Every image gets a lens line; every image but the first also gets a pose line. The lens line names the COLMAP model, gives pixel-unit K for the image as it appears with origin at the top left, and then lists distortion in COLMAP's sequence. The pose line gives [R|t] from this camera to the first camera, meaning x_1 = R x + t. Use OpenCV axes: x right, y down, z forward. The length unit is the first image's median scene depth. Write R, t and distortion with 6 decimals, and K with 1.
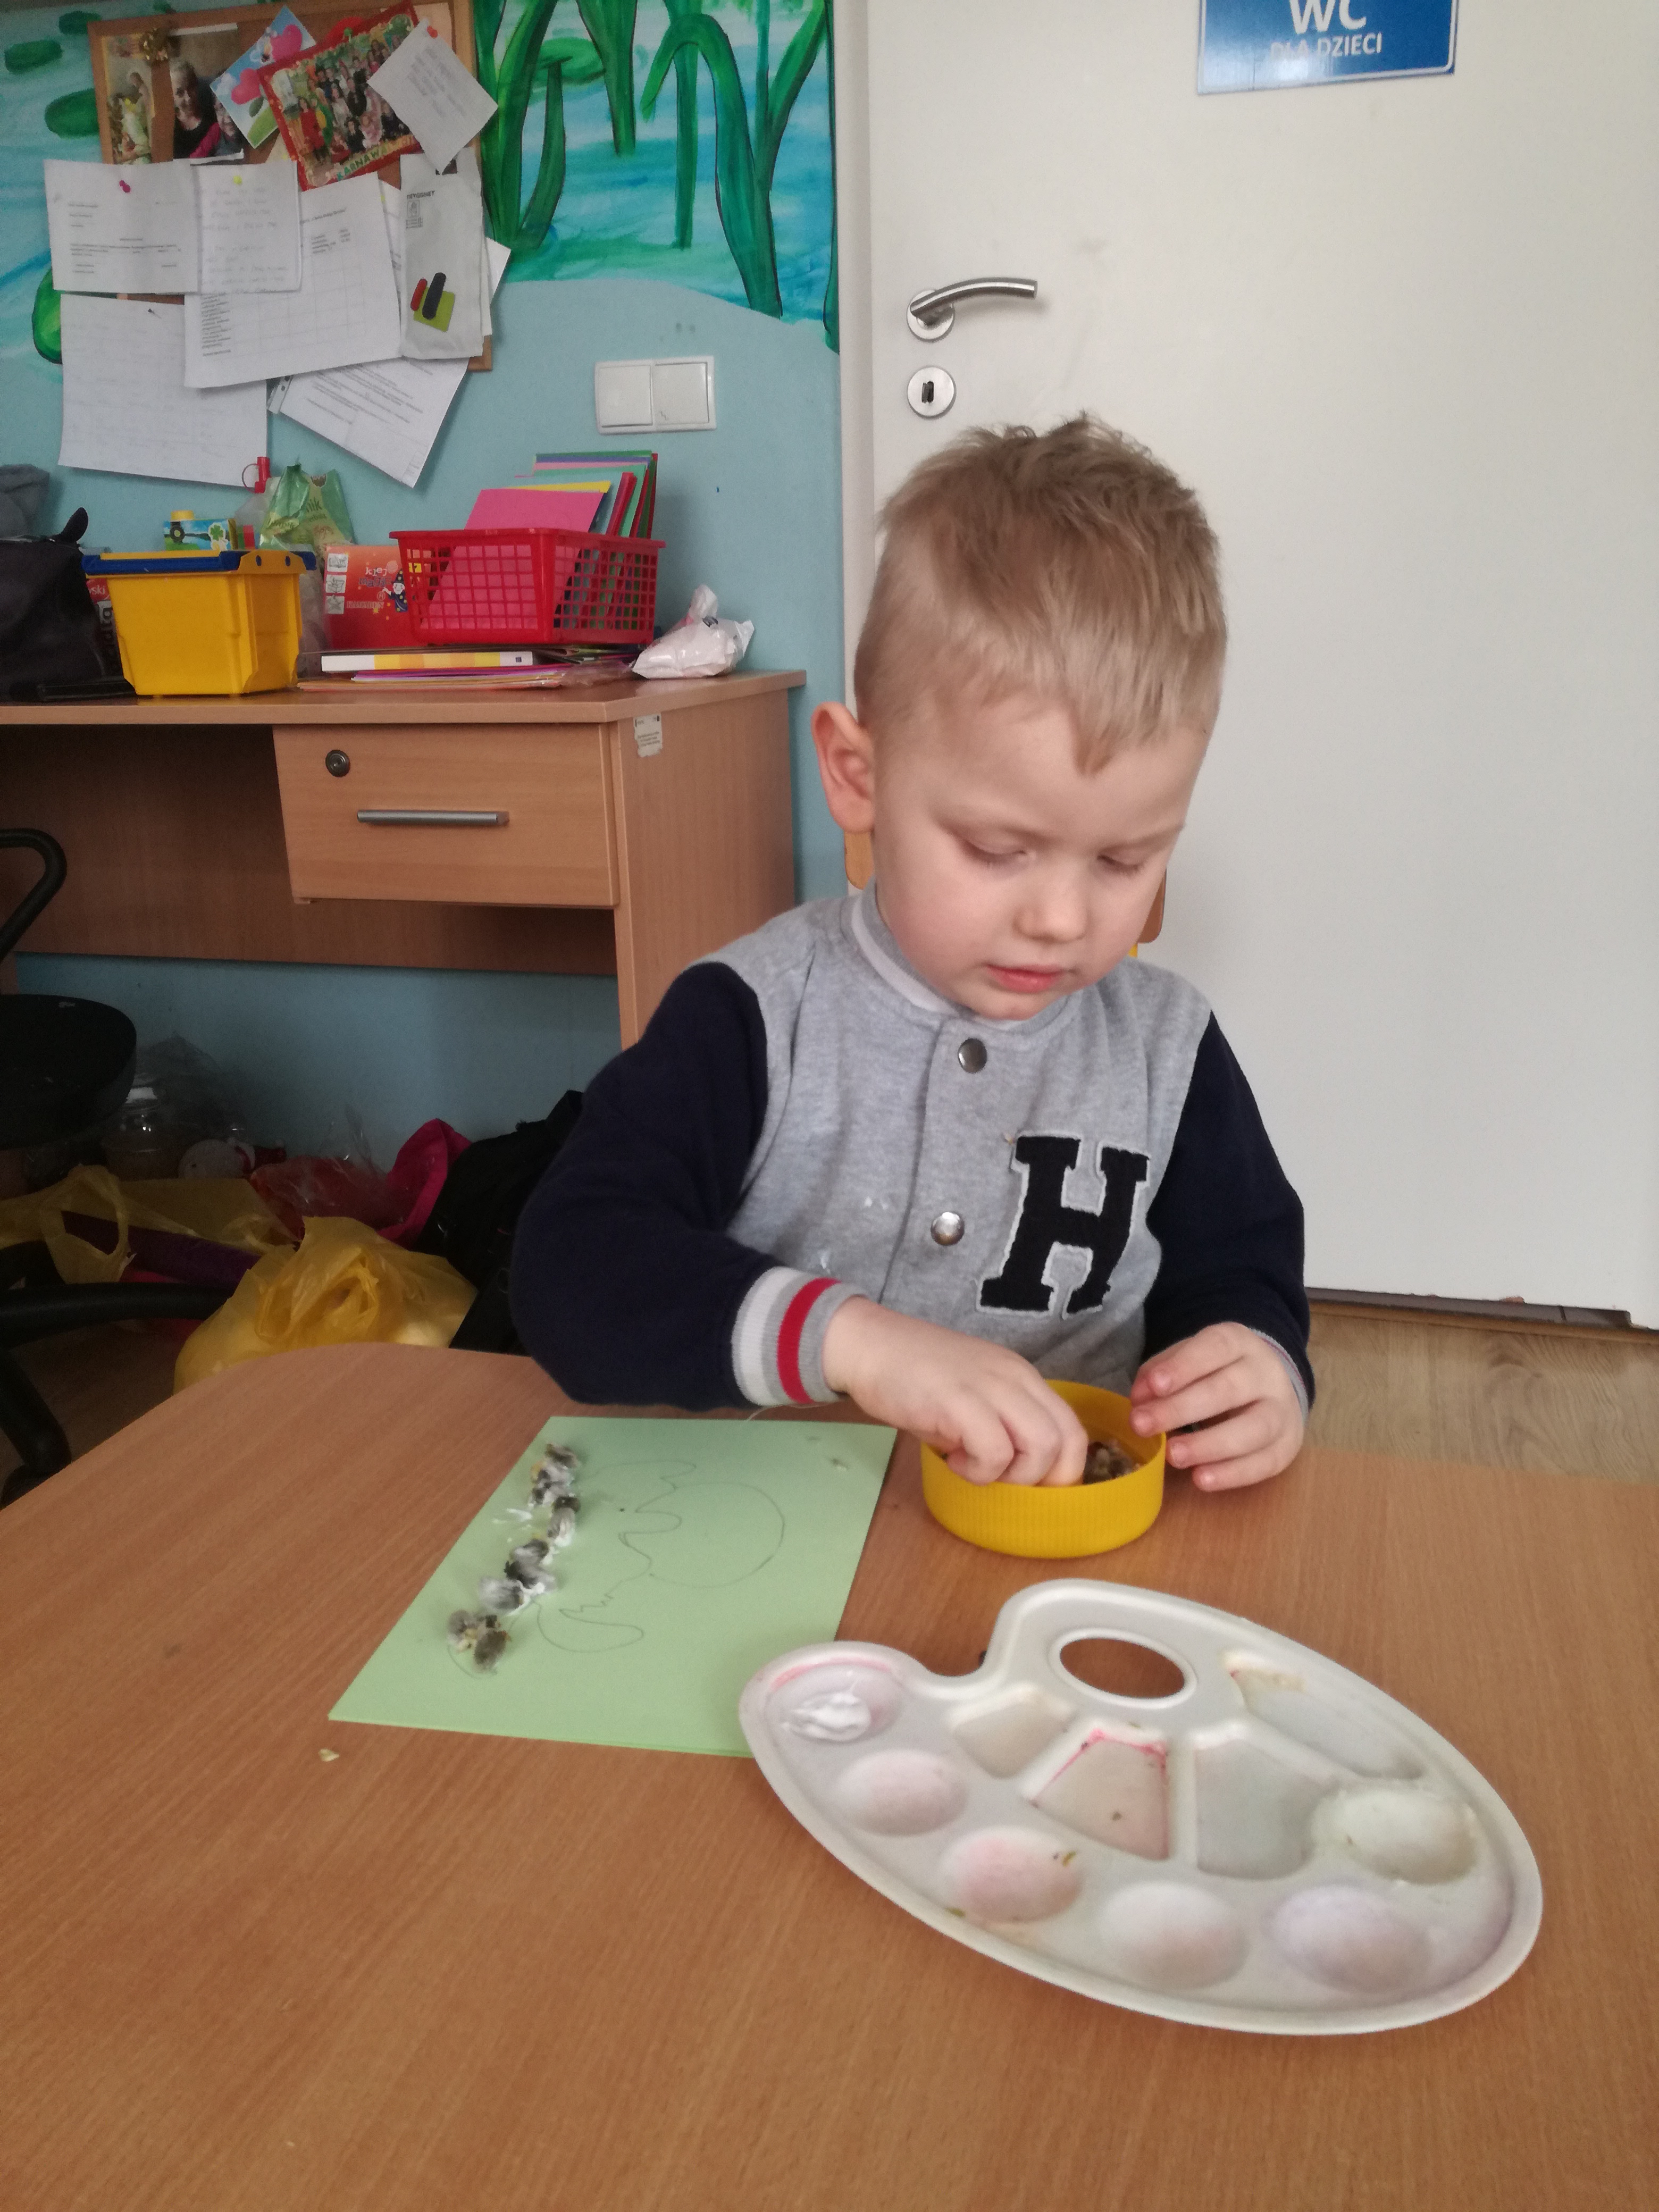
lens RADIAL K [[1736.6, 0, 839.6], [0, 1736.6, 1105.3], [0, 0, 1]] dist [0.044501, -0.095521]
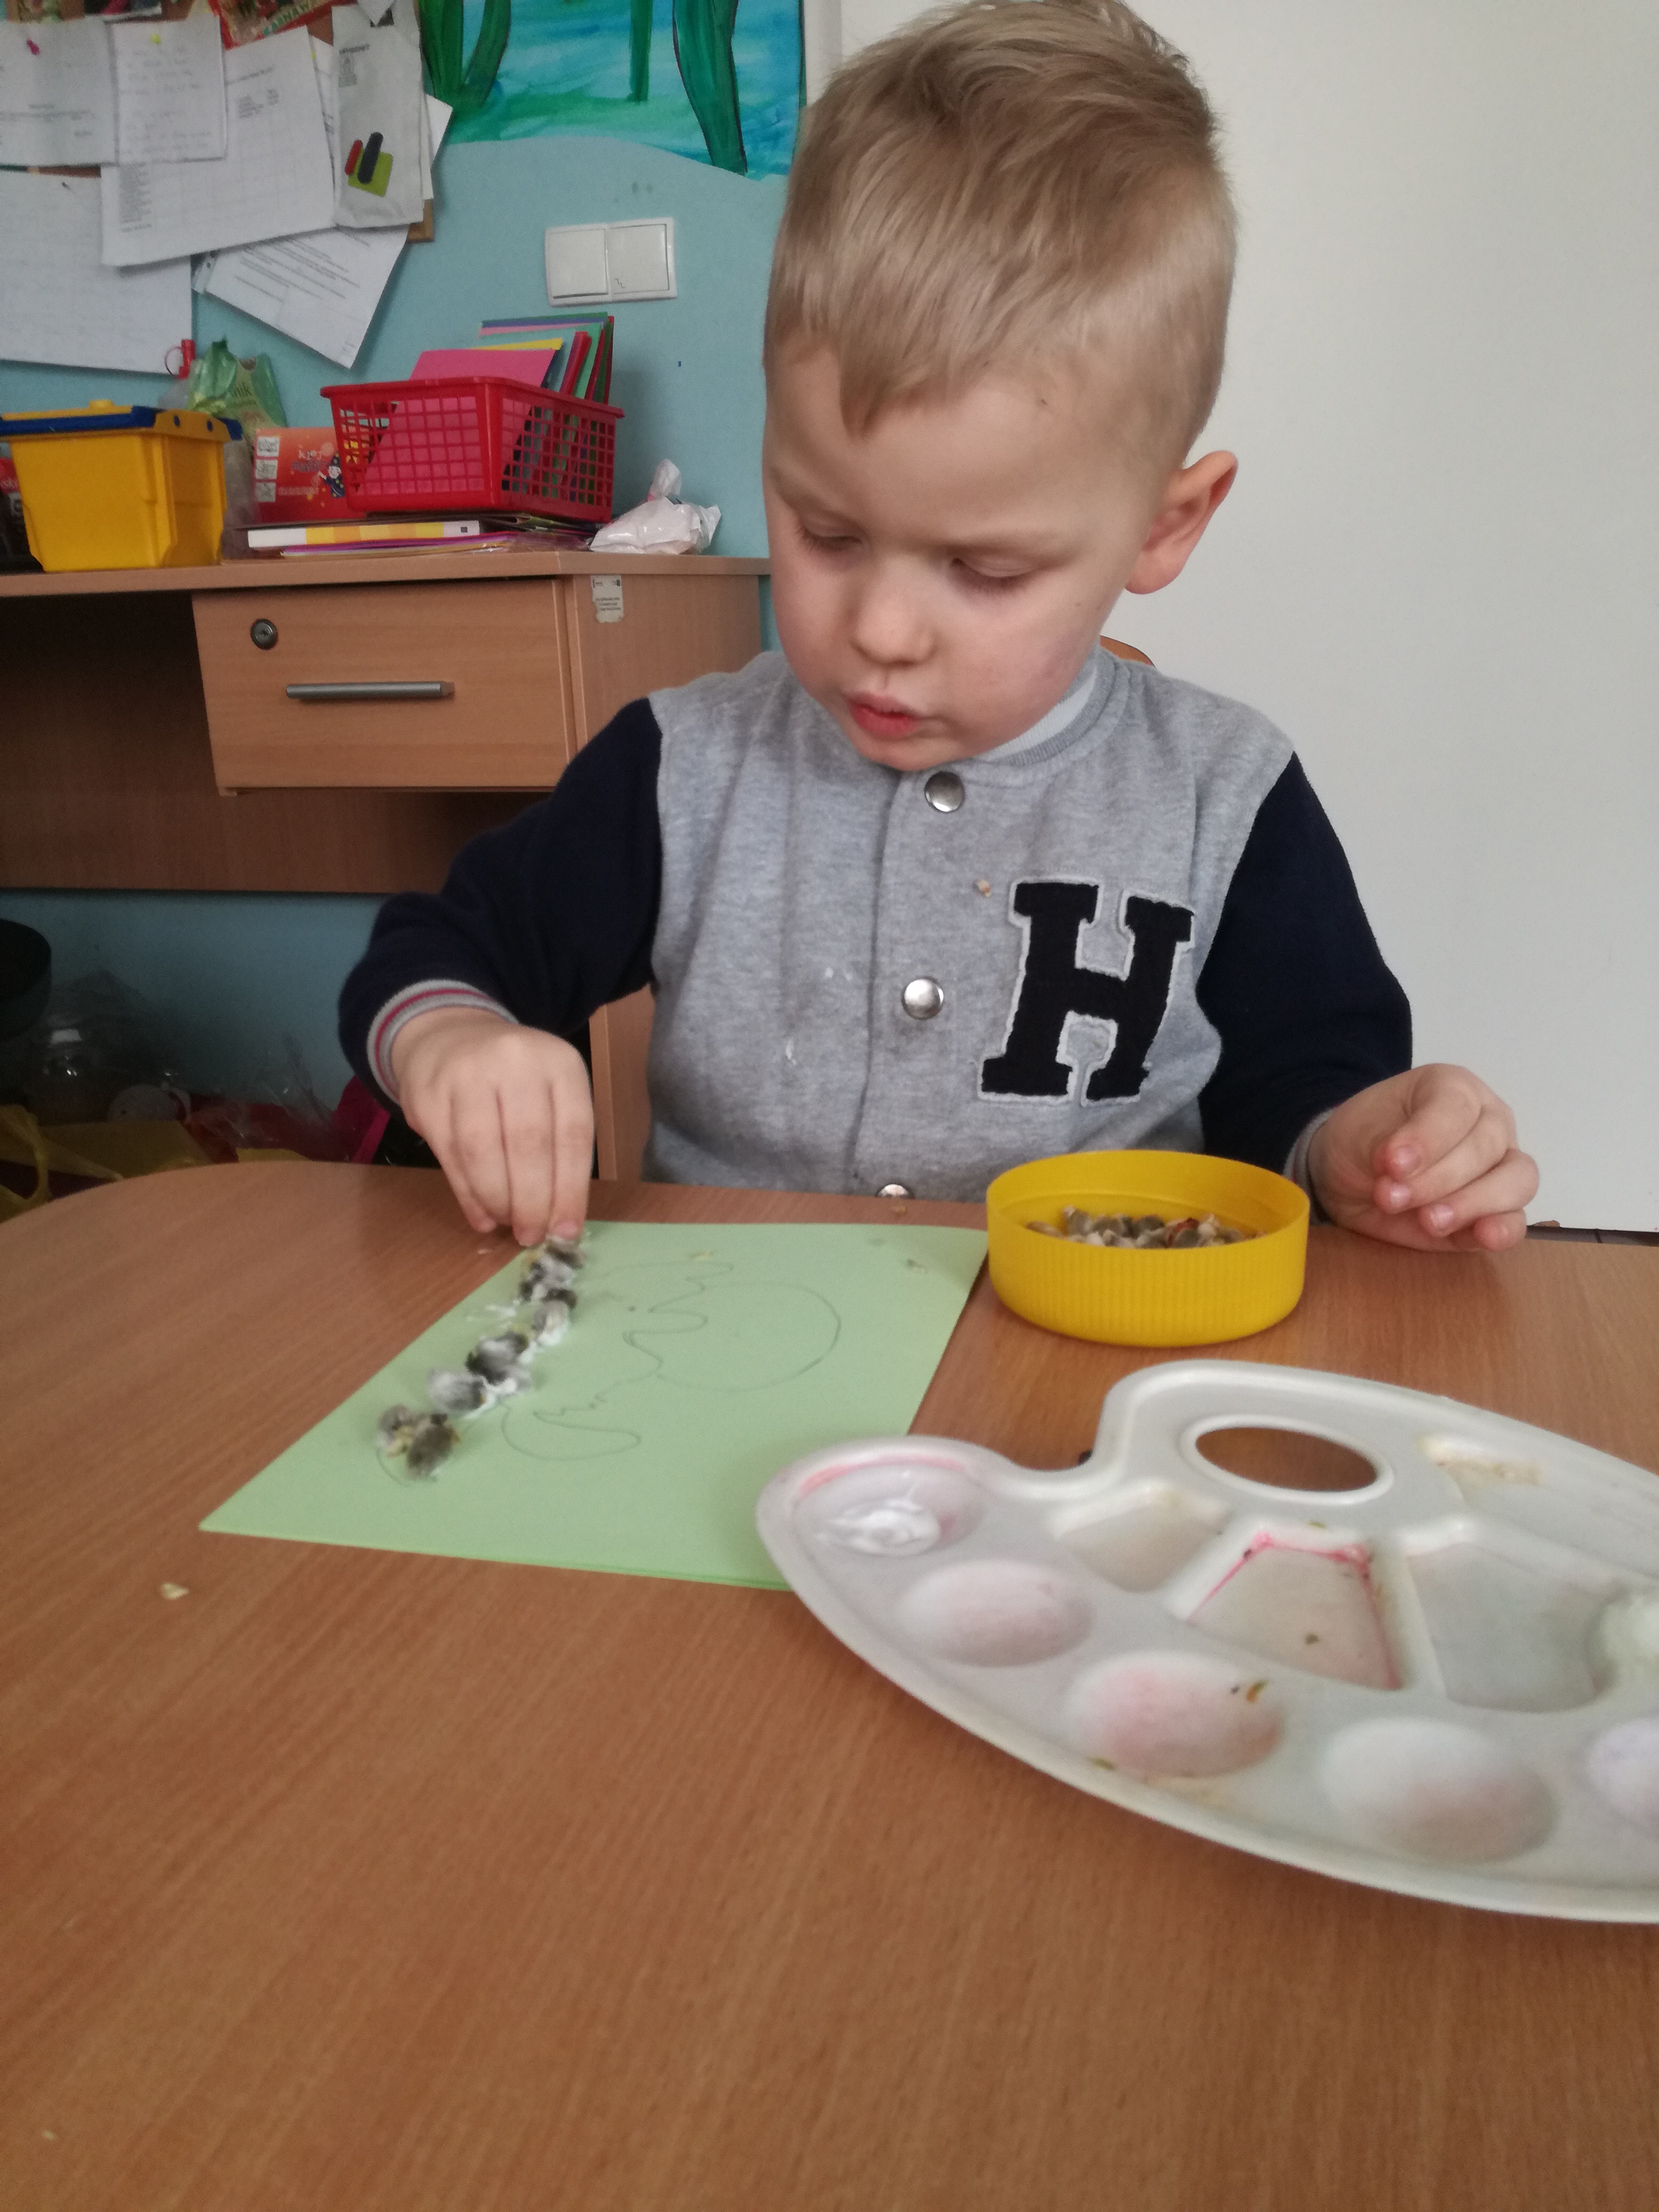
lens RADIAL K [[1743.6, 0, 829.5], [0, 1743.6, 1106.0], [0, 0, 1]] dist [0.033988, -0.066798]
pose [[0.999808, -0.013525, 0.014180, -0.010484], [0.013586, 0.999899, -0.004196, 0.054189], [-0.014122, 0.004388, 0.999891, 0.085533]]
